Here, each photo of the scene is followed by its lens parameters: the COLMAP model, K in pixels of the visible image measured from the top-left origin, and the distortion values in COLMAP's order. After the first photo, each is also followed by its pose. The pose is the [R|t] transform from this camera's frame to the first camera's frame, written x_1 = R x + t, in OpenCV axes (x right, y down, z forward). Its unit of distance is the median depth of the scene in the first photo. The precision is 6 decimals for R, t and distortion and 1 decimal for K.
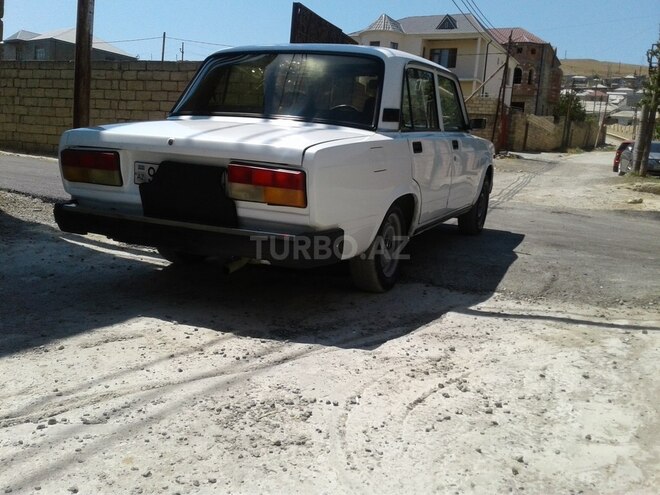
lens RADIAL K [[635.5, 0, 342.5], [0, 635.5, 230.4], [0, 0, 1]] dist [0.091432, -0.204301]
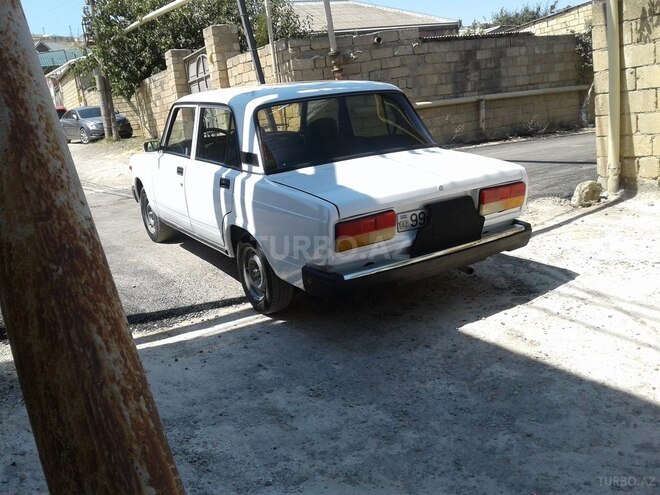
lens RADIAL K [[627.1, 0, 331.4], [0, 627.1, 249.2], [0, 0, 1]] dist [0.101022, -0.233059]
pose [[0.542790, -0.322700, 0.775399, -1.534881], [0.243965, 0.944011, 0.222092, -0.391382], [-0.803654, 0.068621, 0.591127, 0.525311]]
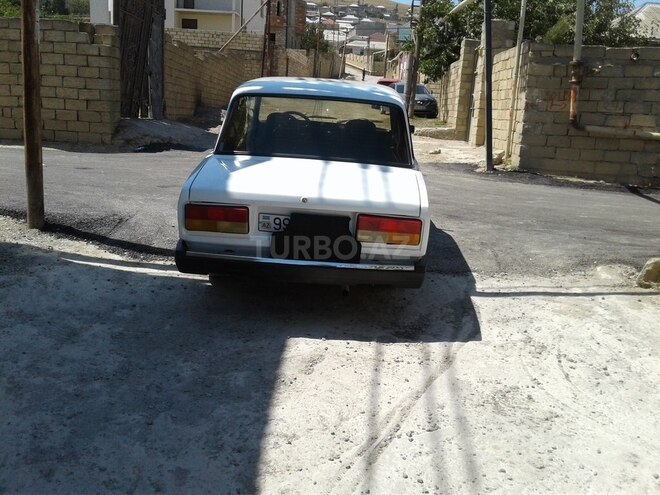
lens RADIAL K [[627.1, 0, 331.4], [0, 627.1, 249.2], [0, 0, 1]] dist [0.101022, -0.233059]
pose [[0.921512, -0.110303, 0.372356, -0.779365], [0.052850, 0.985514, 0.161147, -0.269601], [-0.384737, -0.128820, 0.913993, -0.174903]]
